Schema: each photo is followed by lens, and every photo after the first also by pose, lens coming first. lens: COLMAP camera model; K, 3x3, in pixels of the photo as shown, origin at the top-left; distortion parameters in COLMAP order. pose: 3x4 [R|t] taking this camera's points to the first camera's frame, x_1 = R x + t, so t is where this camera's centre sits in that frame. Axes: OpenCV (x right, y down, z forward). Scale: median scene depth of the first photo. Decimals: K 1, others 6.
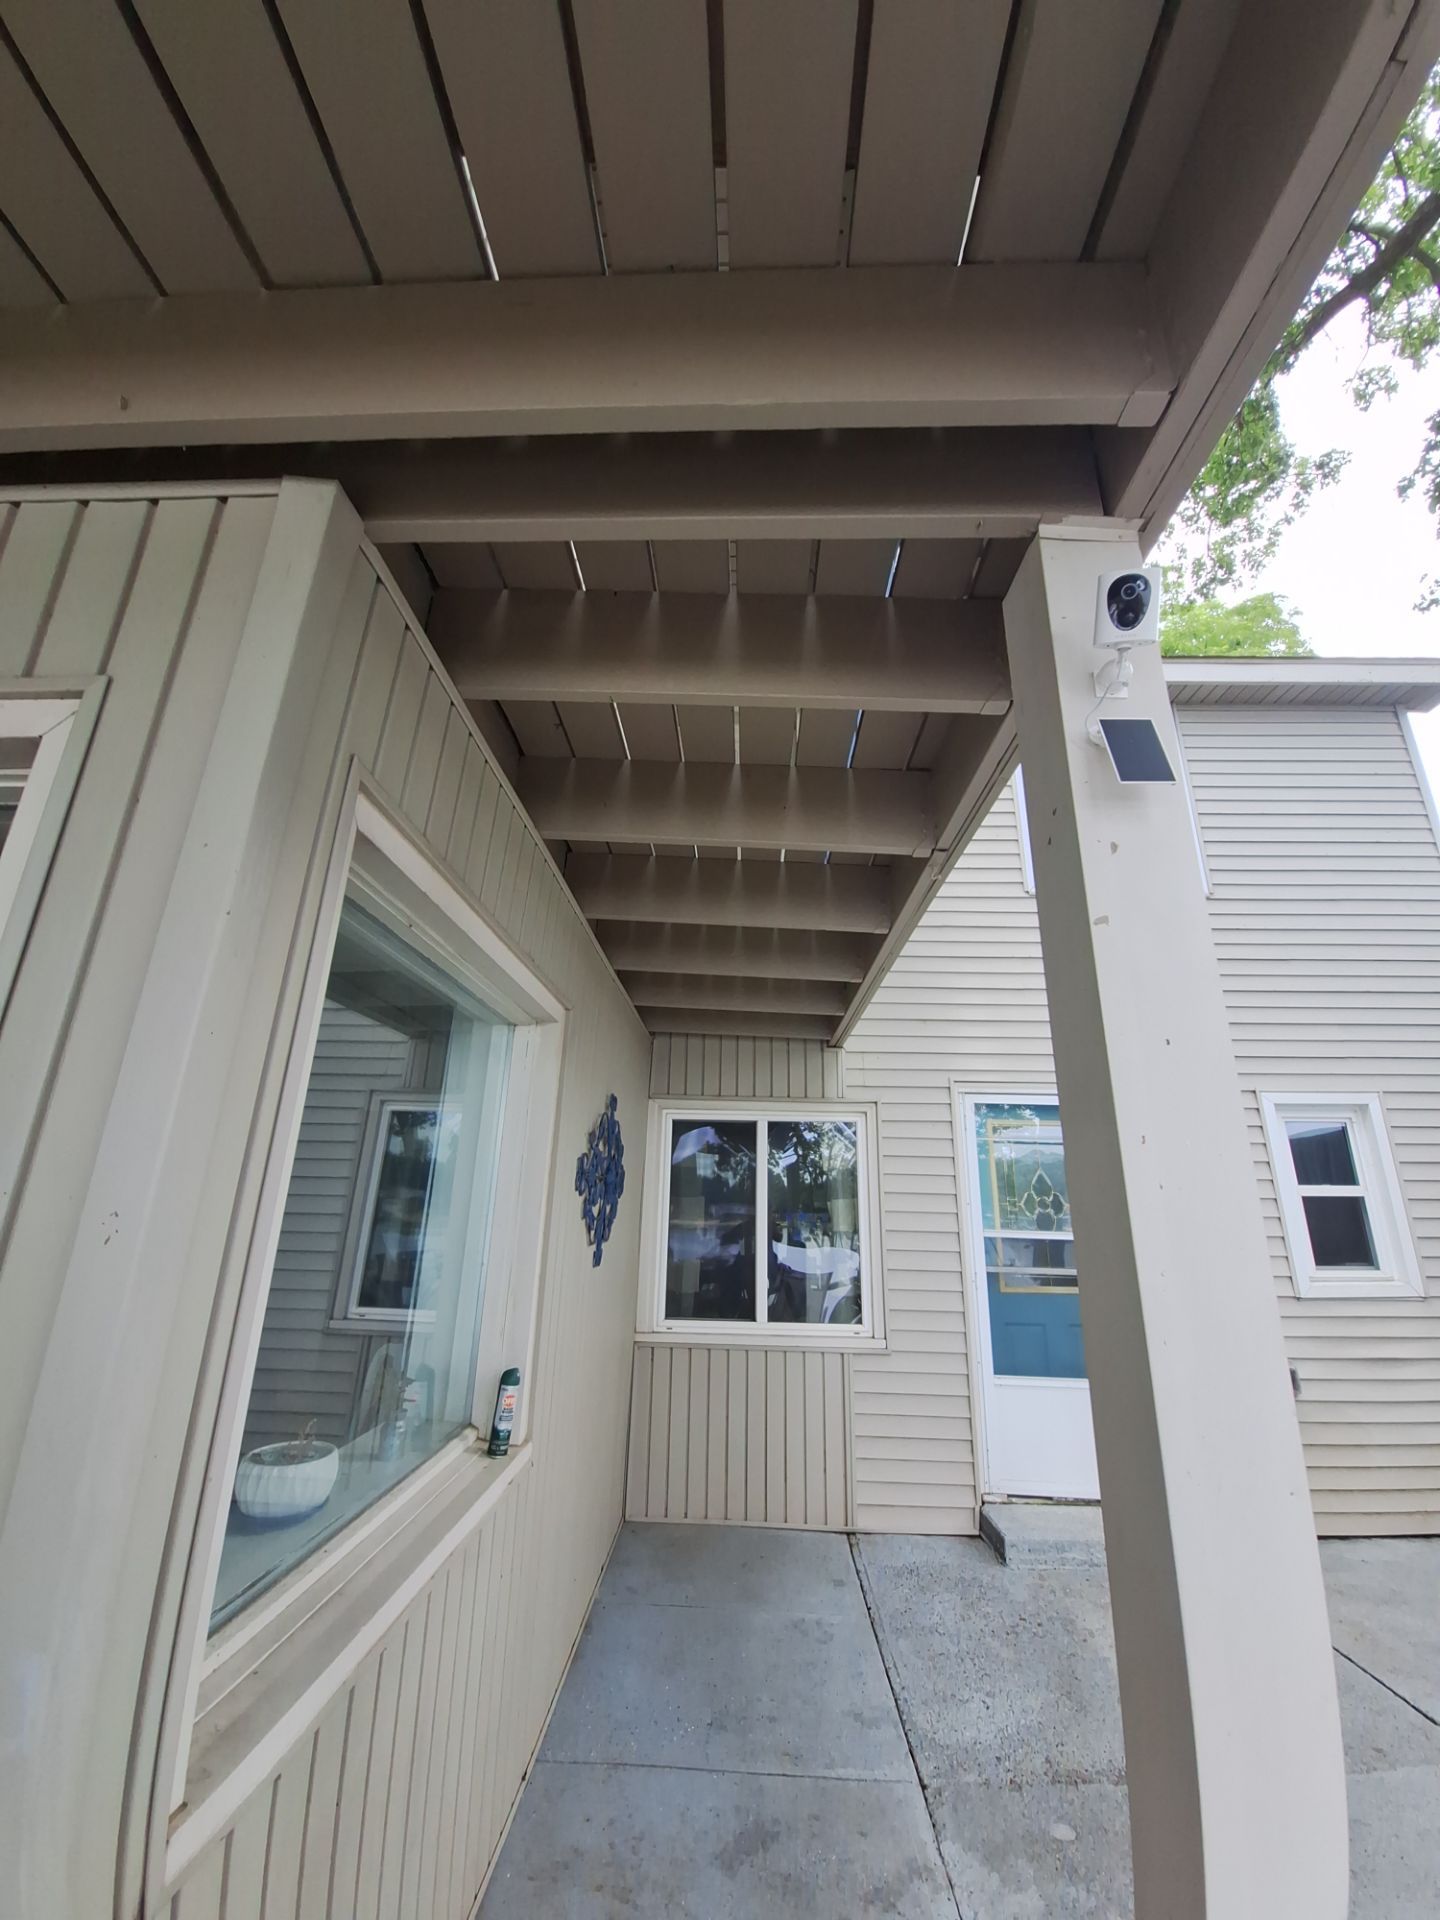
lens RADIAL K [[759.6, 0, 720.0], [0, 759.6, 960.0], [0, 0, 1]] dist [-0.003455, -0.008736]
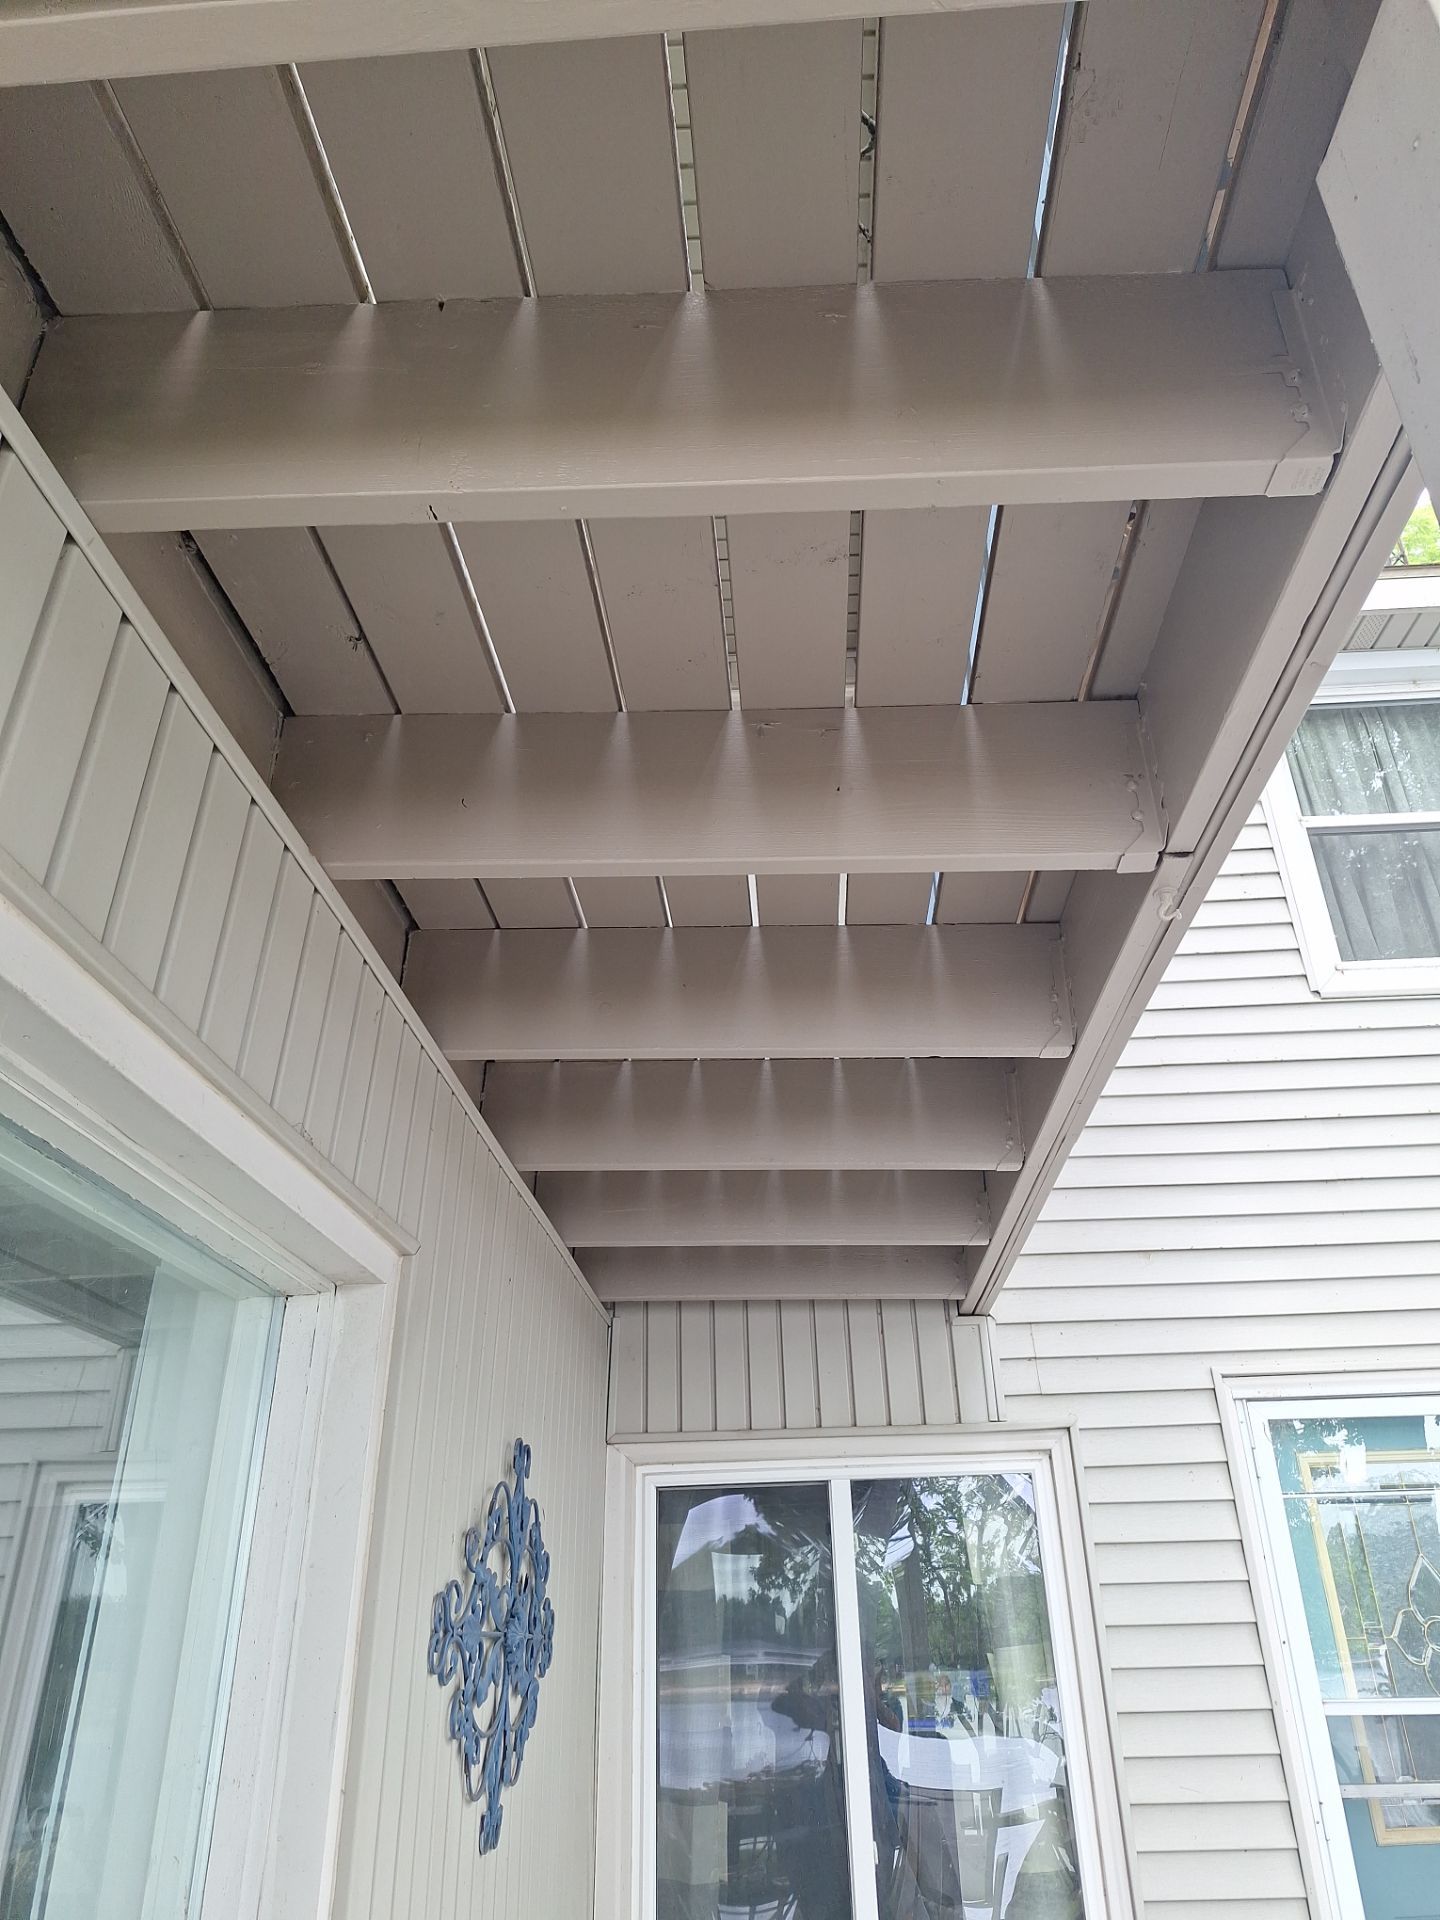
lens RADIAL K [[1303.1, 0, 753.3], [0, 1303.1, 949.9], [0, 0, 1]] dist [0.091580, -0.099875]
pose [[0.998613, -0.051488, 0.011037, 0.009725], [0.052619, 0.983772, -0.171535, 0.021838], [-0.002026, 0.171878, 0.985116, 0.119112]]
